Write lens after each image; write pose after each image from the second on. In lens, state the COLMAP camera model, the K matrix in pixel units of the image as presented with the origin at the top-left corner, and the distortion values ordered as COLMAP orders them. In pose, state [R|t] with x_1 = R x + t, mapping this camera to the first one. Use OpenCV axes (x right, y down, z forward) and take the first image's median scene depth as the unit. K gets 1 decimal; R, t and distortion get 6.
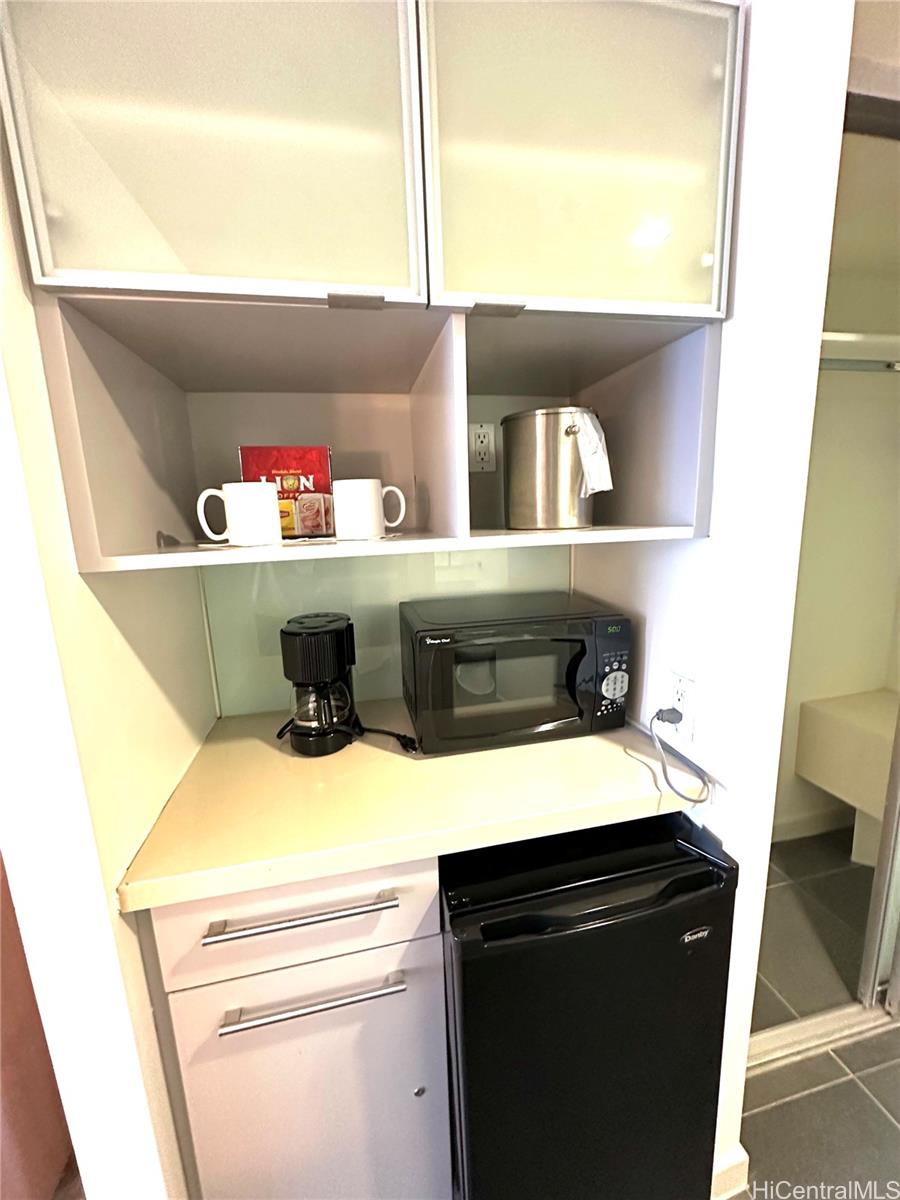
lens RADIAL K [[478.9, 0, 449.7], [0, 478.9, 601.7], [0, 0, 1]] dist [-0.004489, 0.000834]
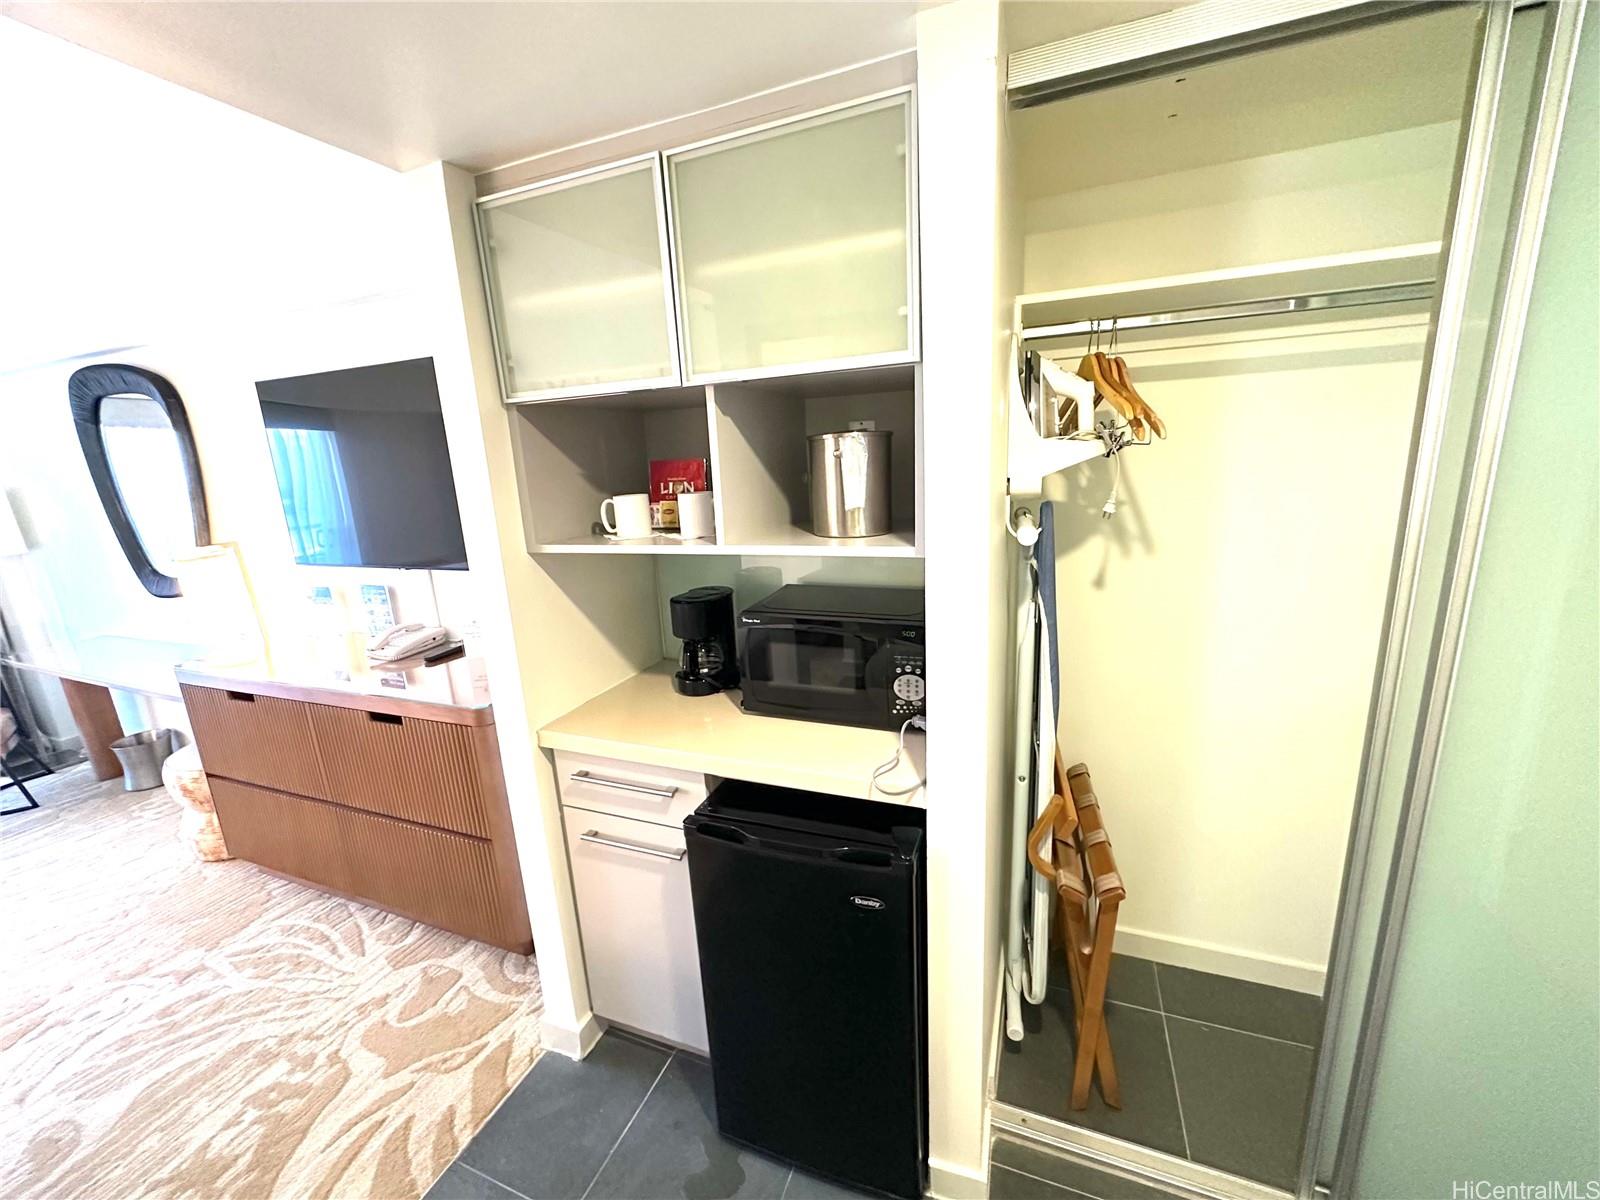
lens RADIAL K [[638.6, 0, 804.9], [0, 638.6, 599.5], [0, 0, 1]] dist [-0.004489, 0.000834]
pose [[0.831350, 0.121857, -0.542224, 0.949932], [-0.084856, 0.992058, 0.092848, -0.133273], [0.549232, -0.031178, 0.835088, -0.292275]]
